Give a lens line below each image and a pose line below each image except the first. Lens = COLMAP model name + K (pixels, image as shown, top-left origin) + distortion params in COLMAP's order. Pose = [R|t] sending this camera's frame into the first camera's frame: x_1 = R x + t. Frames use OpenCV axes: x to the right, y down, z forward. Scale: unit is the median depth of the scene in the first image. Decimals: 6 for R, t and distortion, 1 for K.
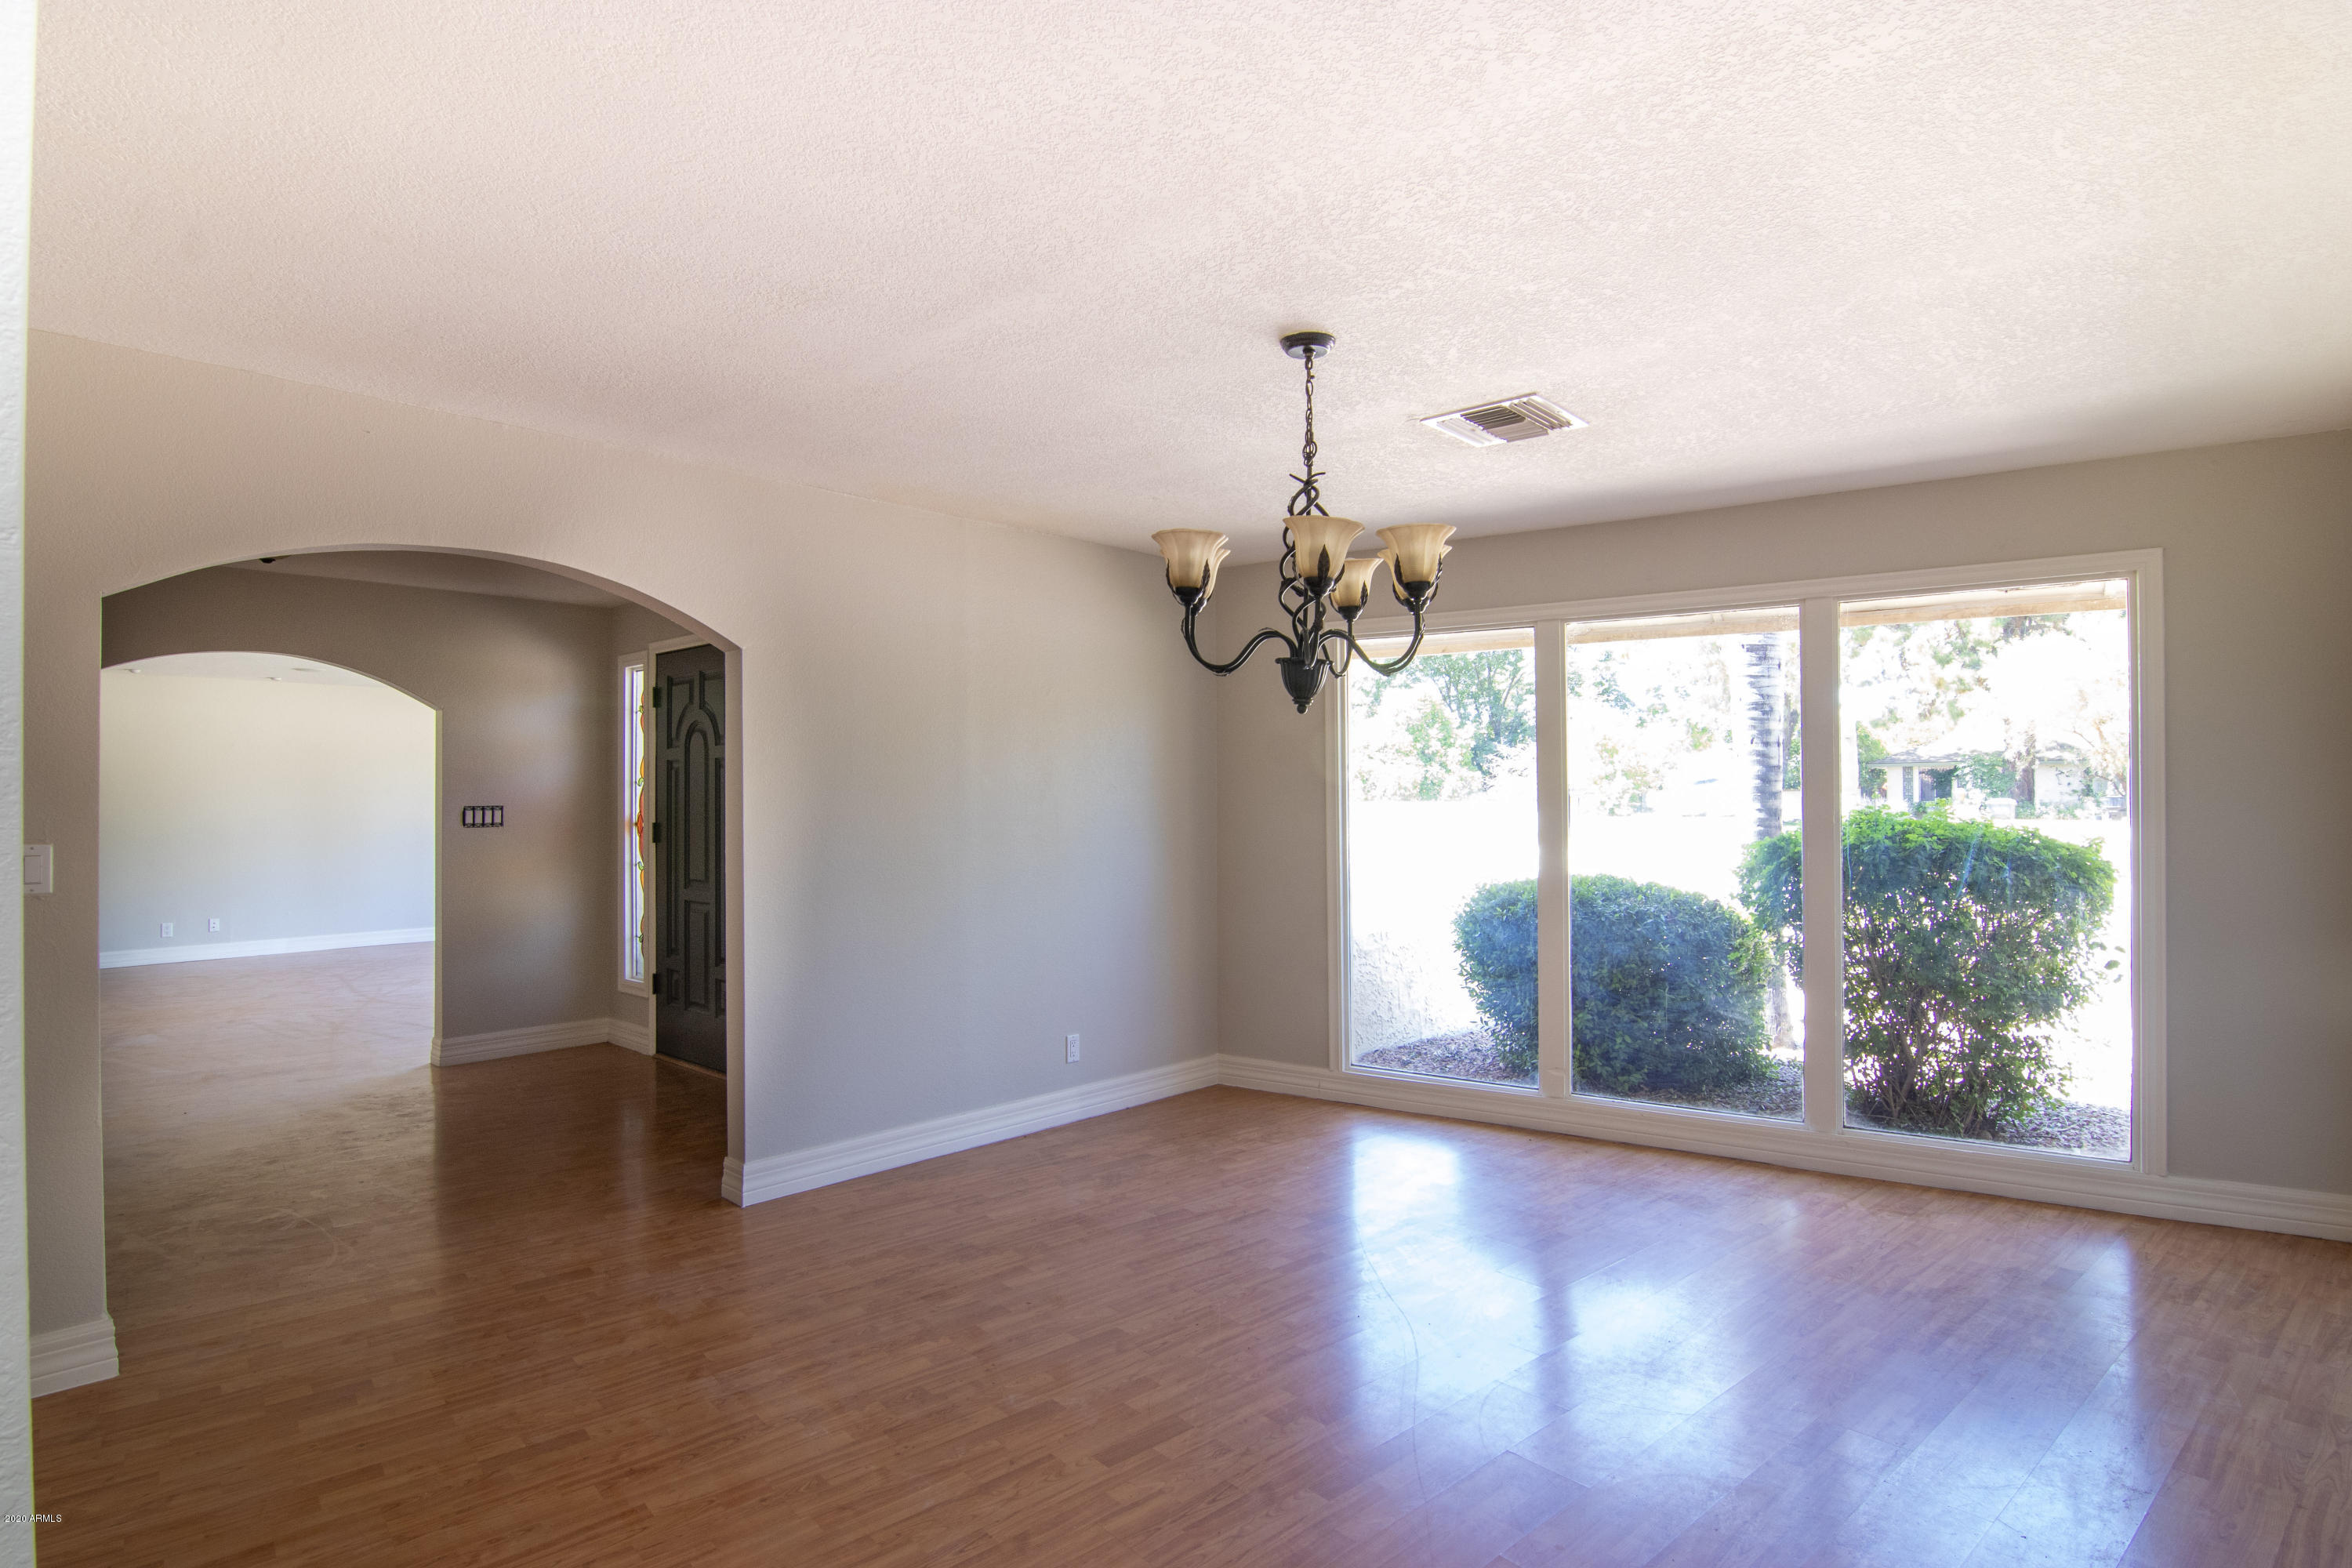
lens RADIAL K [[1209.4, 0, 1176.0], [0, 1209.4, 784.0], [0, 0, 1]] dist [-0.001912, -0.000799]
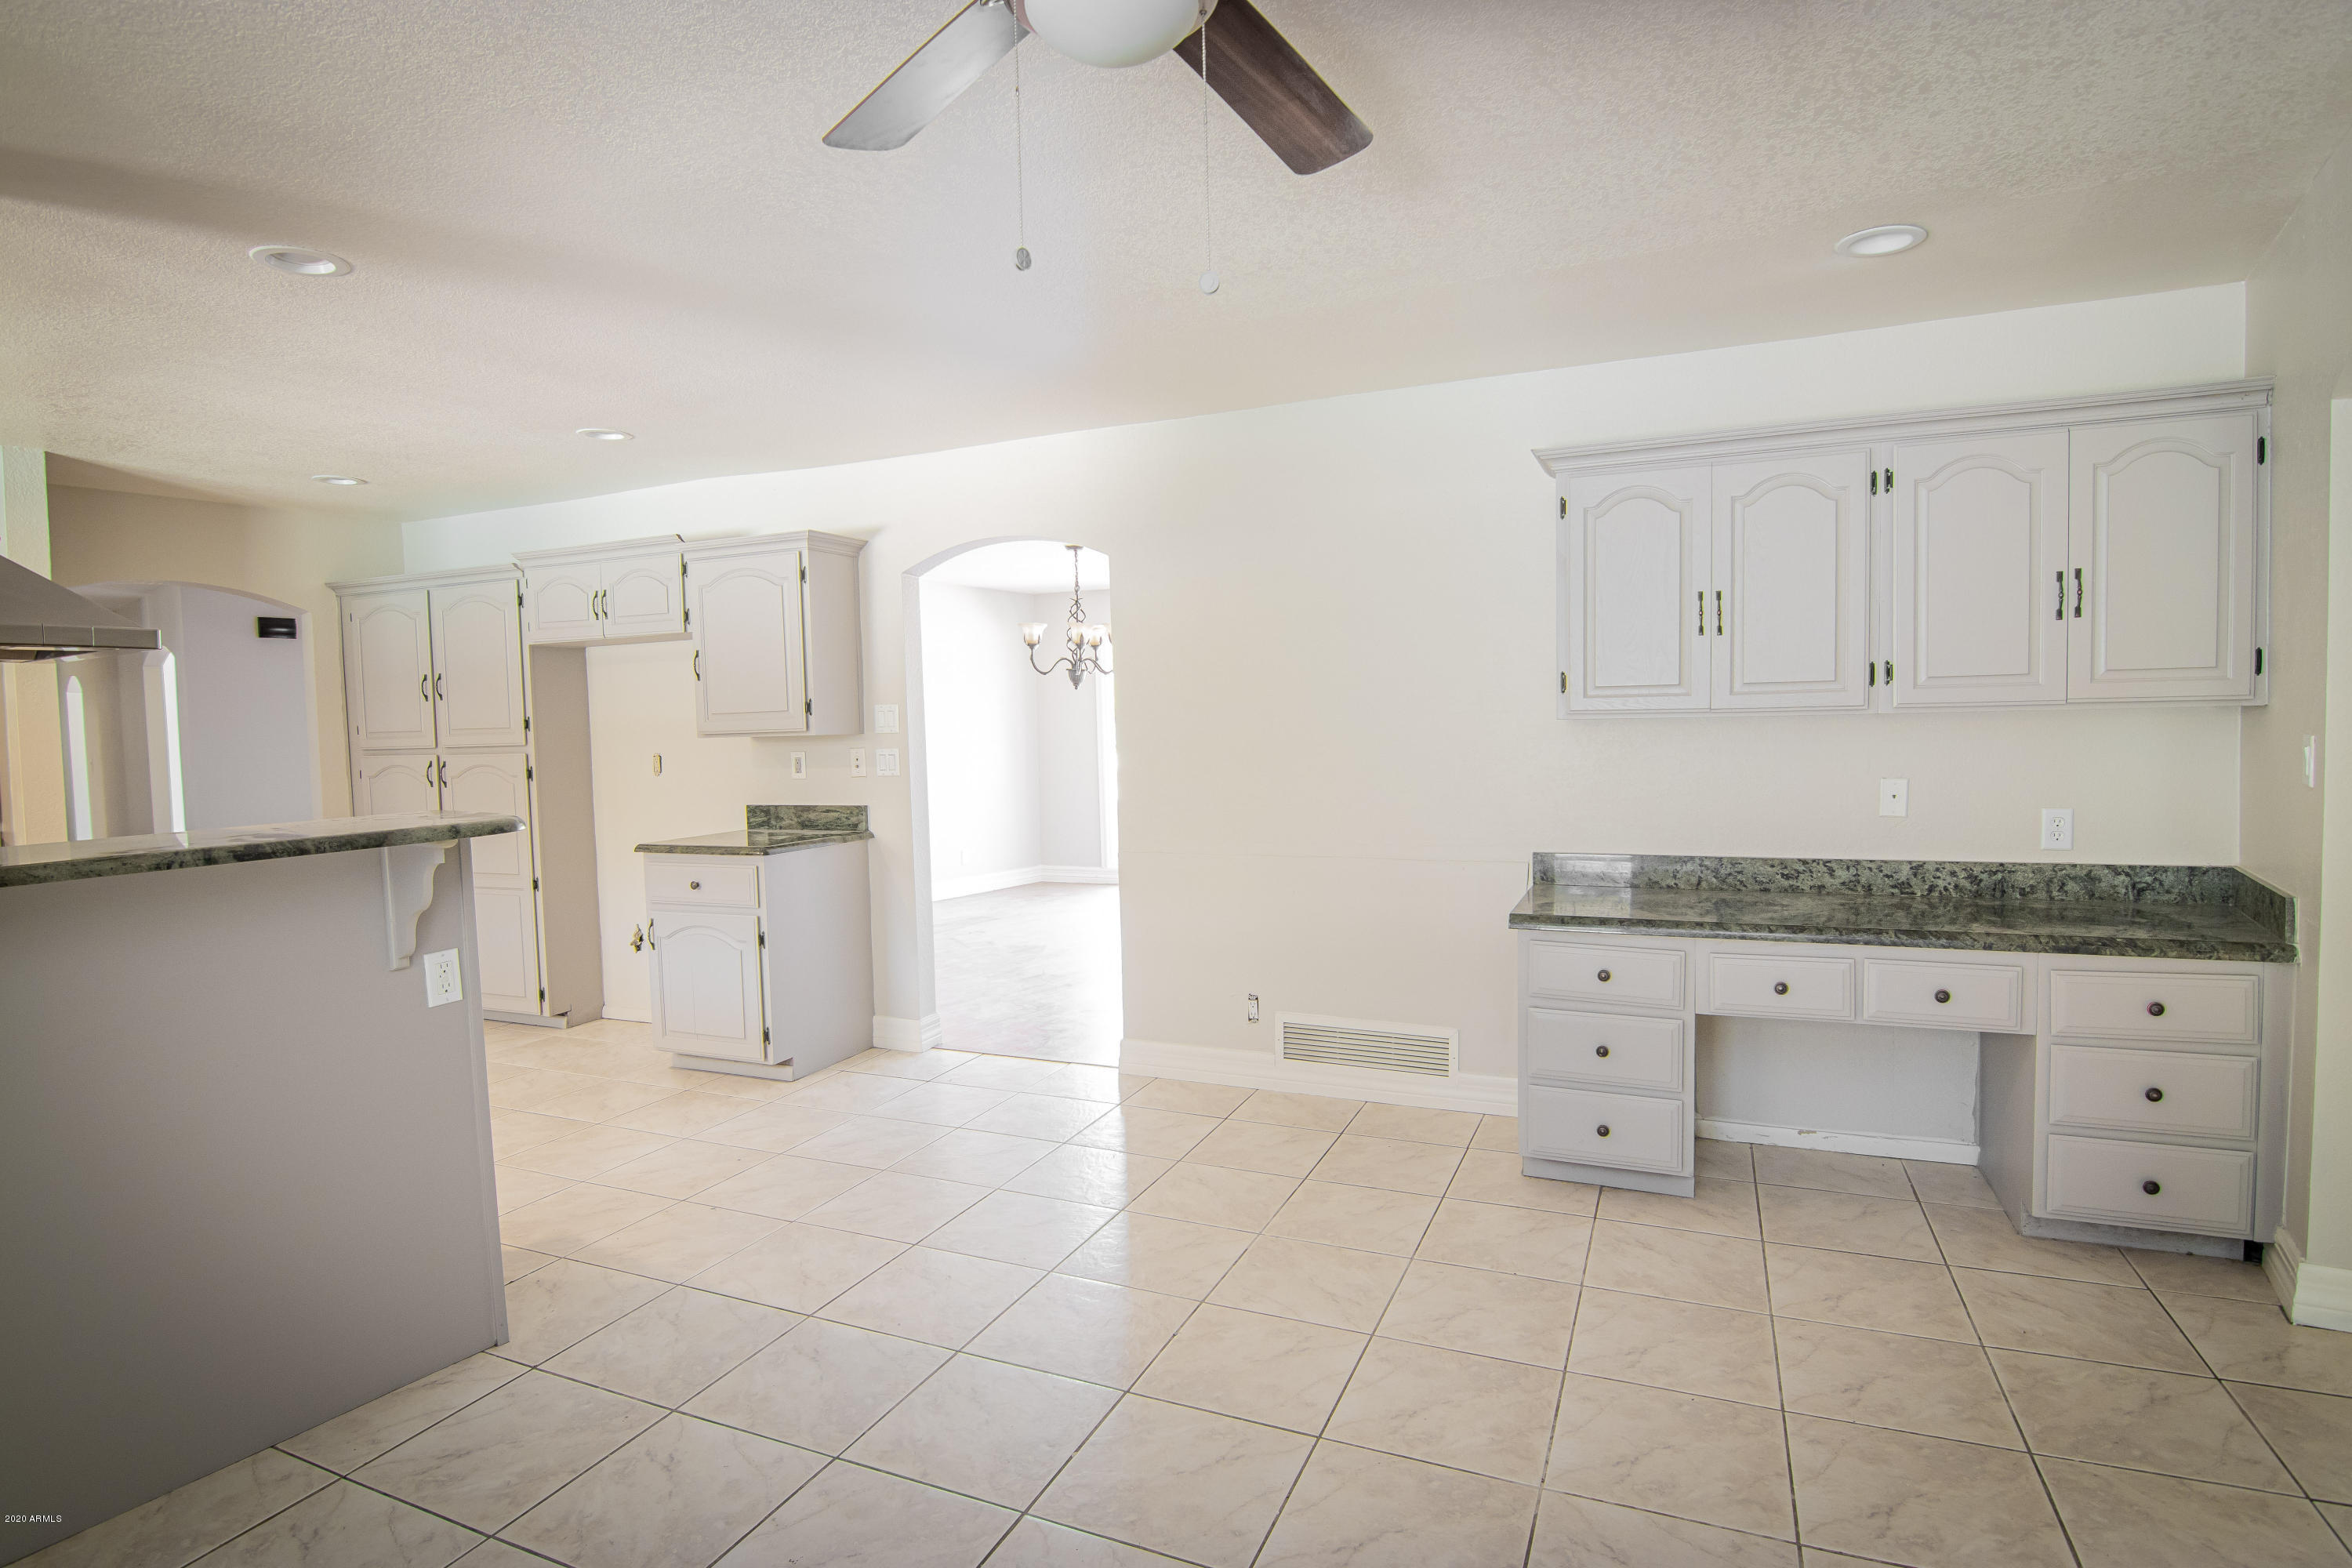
lens RADIAL K [[1209.4, 0, 1176.0], [0, 1209.4, 784.0], [0, 0, 1]] dist [-0.001912, -0.000799]
pose [[0.986580, -0.024419, 0.161440, -0.111206], [0.015822, 0.998398, 0.054325, 0.007213], [-0.162508, -0.051042, 0.985386, -1.633985]]
